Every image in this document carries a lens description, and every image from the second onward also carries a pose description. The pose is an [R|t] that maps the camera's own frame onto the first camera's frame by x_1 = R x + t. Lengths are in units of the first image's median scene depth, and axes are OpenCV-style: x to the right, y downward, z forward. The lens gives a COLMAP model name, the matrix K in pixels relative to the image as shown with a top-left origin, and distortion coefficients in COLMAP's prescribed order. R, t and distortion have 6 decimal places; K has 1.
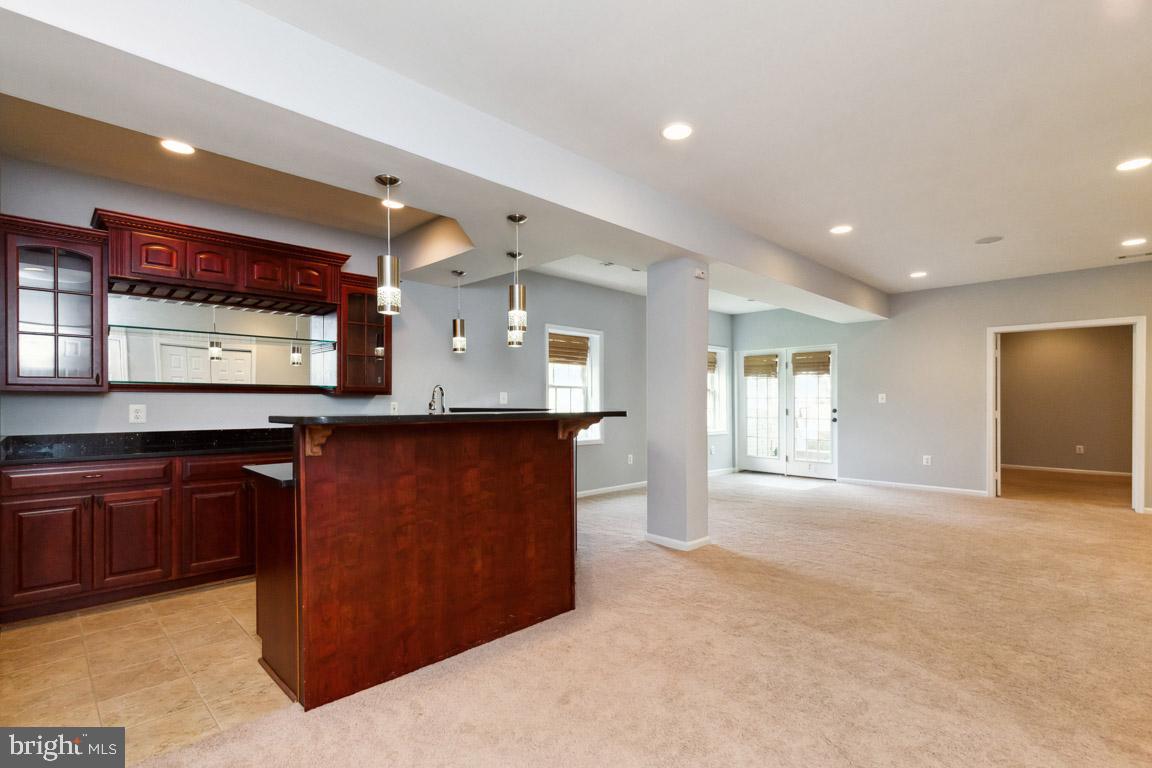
lens RADIAL K [[531.5, 0, 590.1], [0, 531.5, 406.7], [0, 0, 1]] dist [0.001729, -0.000417]
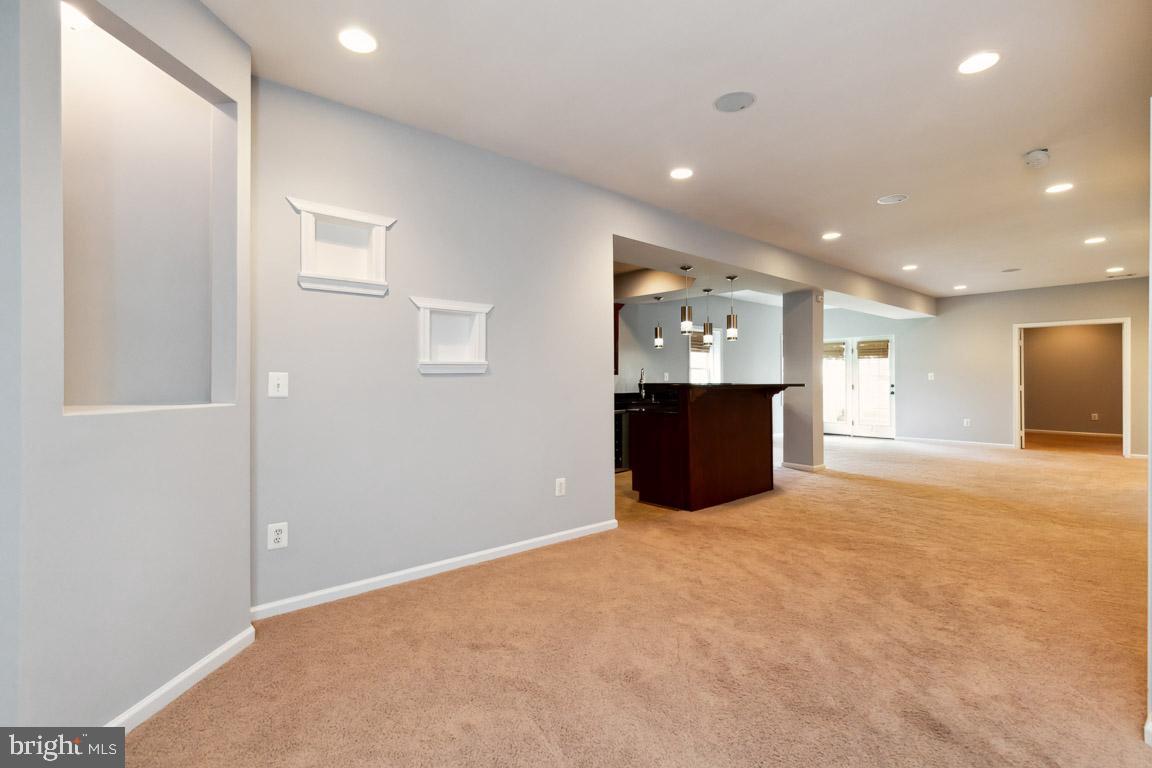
lens RADIAL K [[531.5, 0, 574.4], [0, 531.5, 382.1], [0, 0, 1]] dist [0.001729, -0.000417]
pose [[0.997961, -0.001500, -0.063811, -0.277636], [0.001160, 0.999985, -0.005361, 0.004912], [0.063818, 0.005276, 0.997948, -0.414860]]
